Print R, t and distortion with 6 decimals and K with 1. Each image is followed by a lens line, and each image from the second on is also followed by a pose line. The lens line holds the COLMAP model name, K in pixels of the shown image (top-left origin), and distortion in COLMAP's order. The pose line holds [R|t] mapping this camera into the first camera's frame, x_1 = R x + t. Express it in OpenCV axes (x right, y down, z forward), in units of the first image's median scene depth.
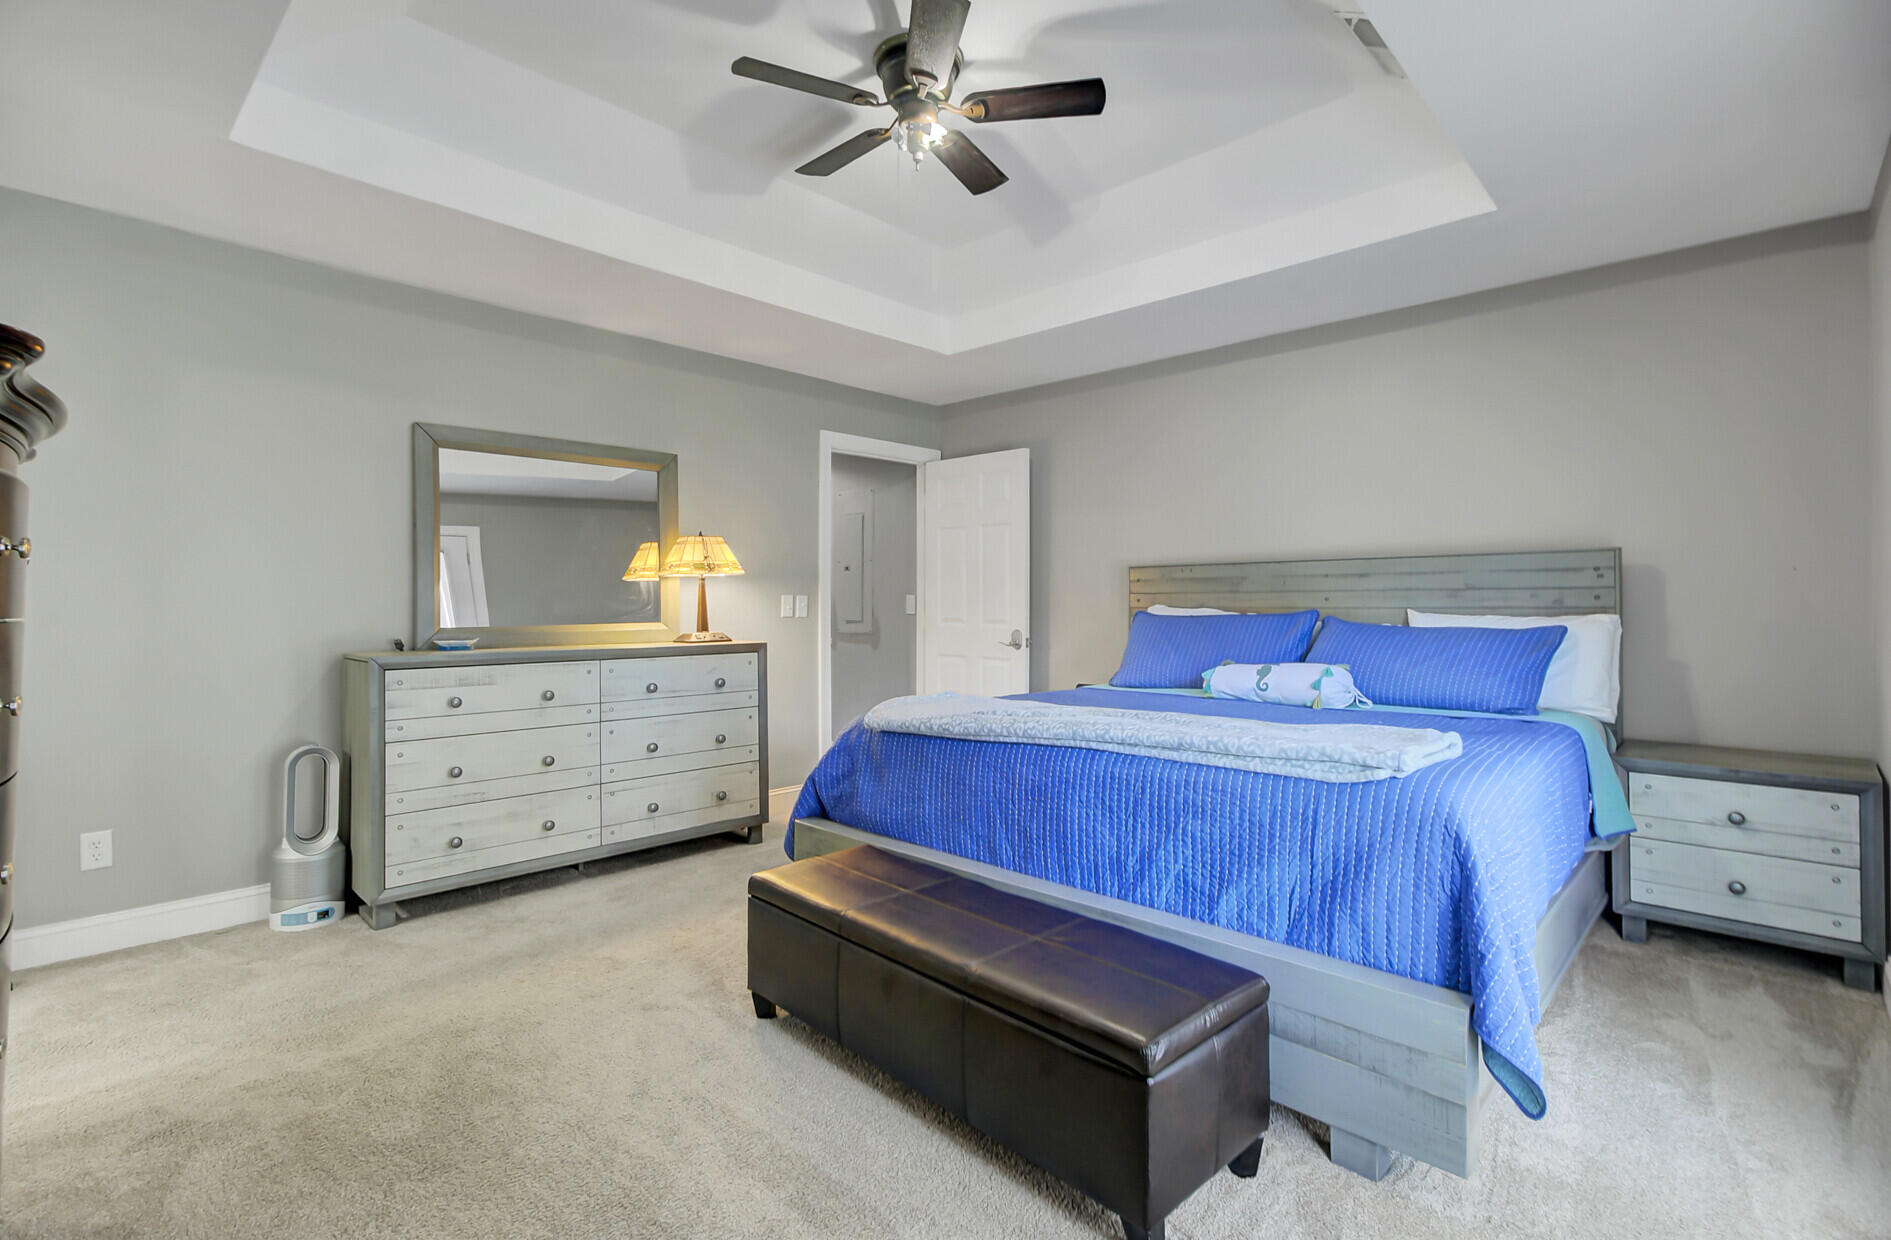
lens RADIAL K [[888.0, 0, 933.5], [0, 888.0, 594.0], [0, 0, 1]] dist [0.005584, 0.000563]
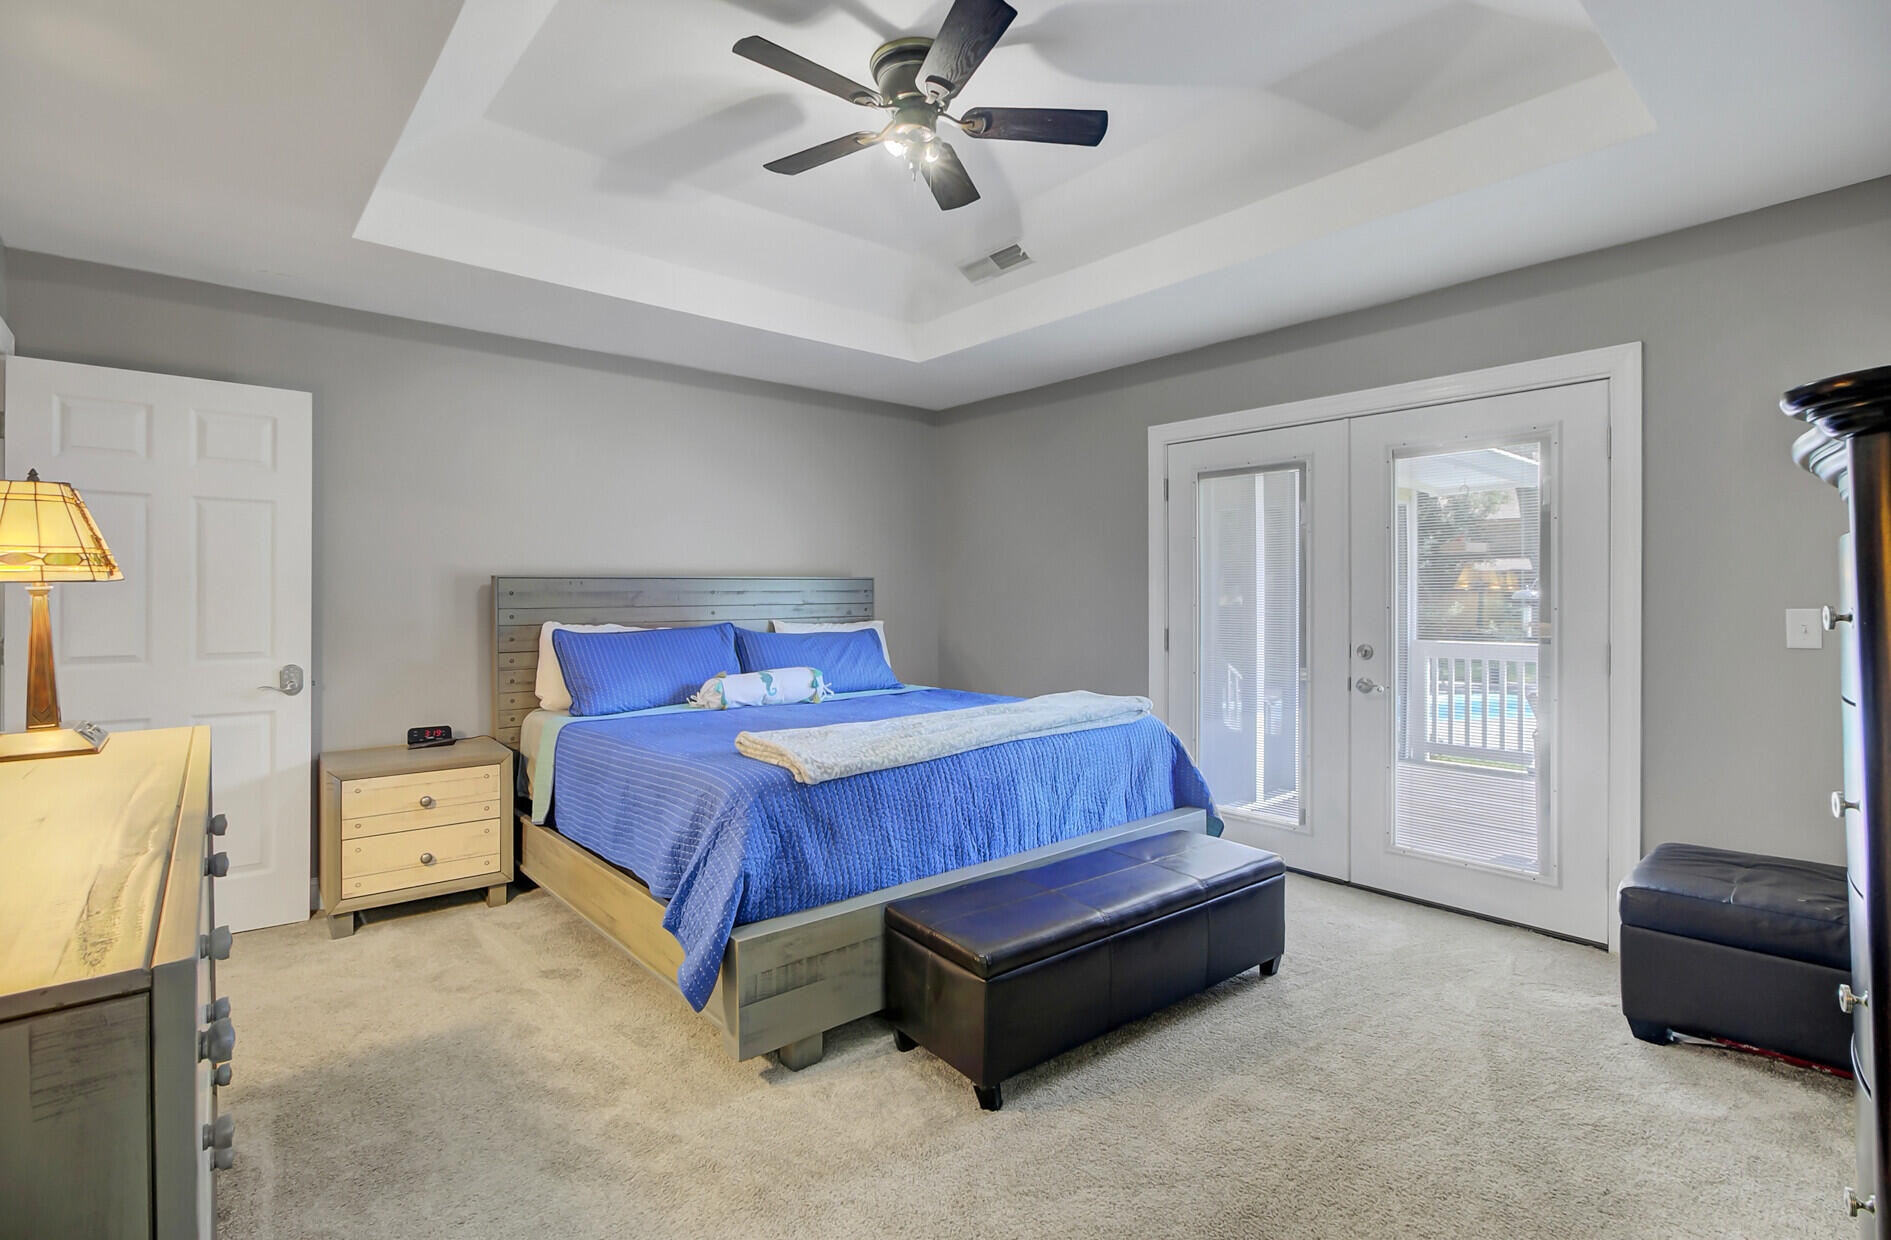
lens RADIAL K [[888.0, 0, 933.5], [0, 888.0, 594.0], [0, 0, 1]] dist [0.005584, 0.000563]
pose [[0.104683, 0.002189, 0.994503, -0.724305], [-0.007747, 0.999969, -0.001386, -0.021245], [-0.994475, -0.007560, 0.104697, 0.651353]]
